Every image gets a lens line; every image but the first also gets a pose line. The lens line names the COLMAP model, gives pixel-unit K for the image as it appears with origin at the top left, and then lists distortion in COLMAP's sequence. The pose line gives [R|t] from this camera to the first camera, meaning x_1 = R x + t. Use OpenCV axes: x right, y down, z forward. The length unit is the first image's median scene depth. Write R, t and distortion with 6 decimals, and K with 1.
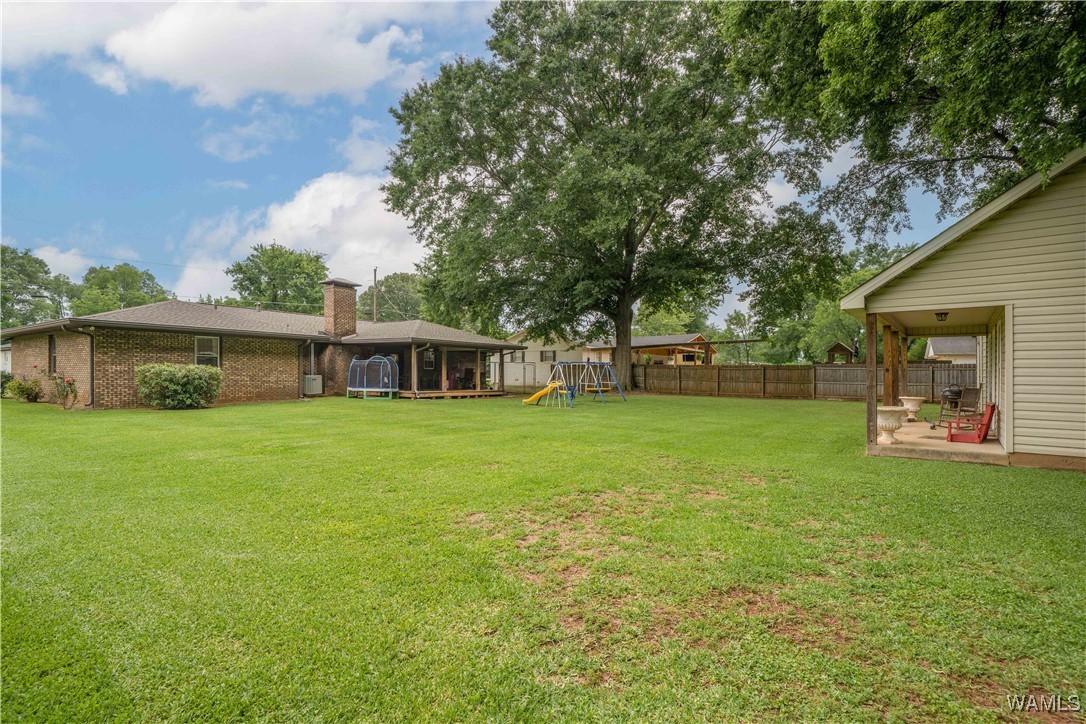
lens RADIAL K [[527.6, 0, 542.0], [0, 527.6, 368.0], [0, 0, 1]] dist [0.009156, -0.000083]
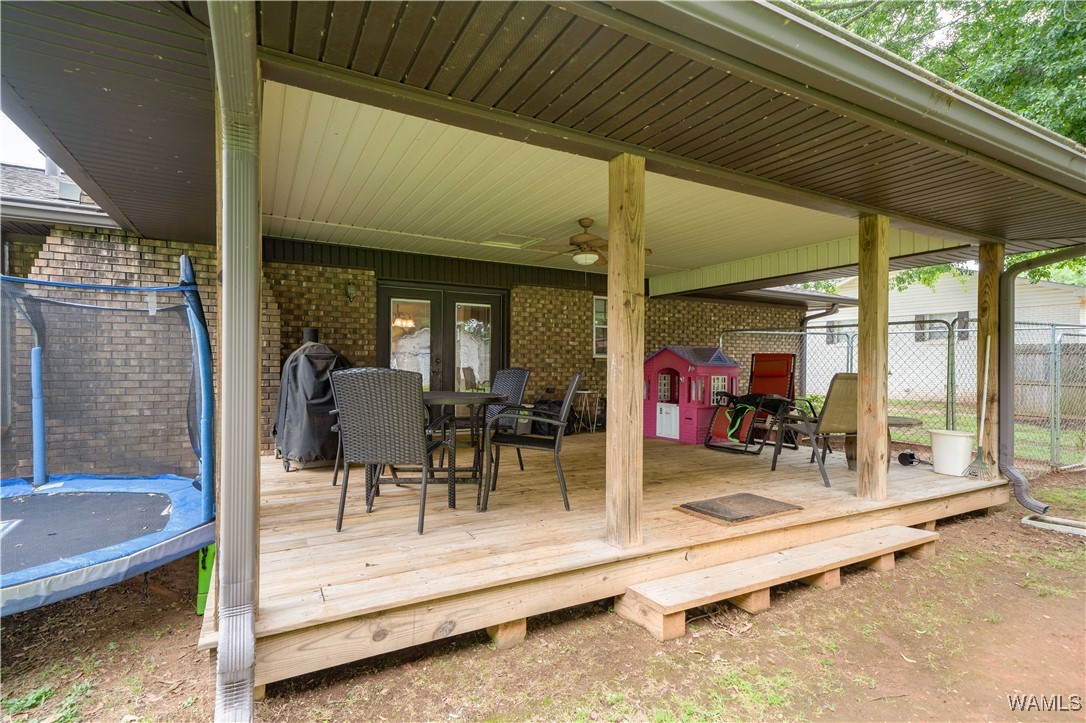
lens RADIAL K [[527.6, 0, 541.3], [0, 527.6, 364.0], [0, 0, 1]] dist [0.009156, -0.000083]
pose [[0.900877, -0.001572, -0.434073, -0.150934], [0.004794, 0.999968, 0.006328, 0.004081], [0.434049, -0.007782, 0.900856, 0.882438]]
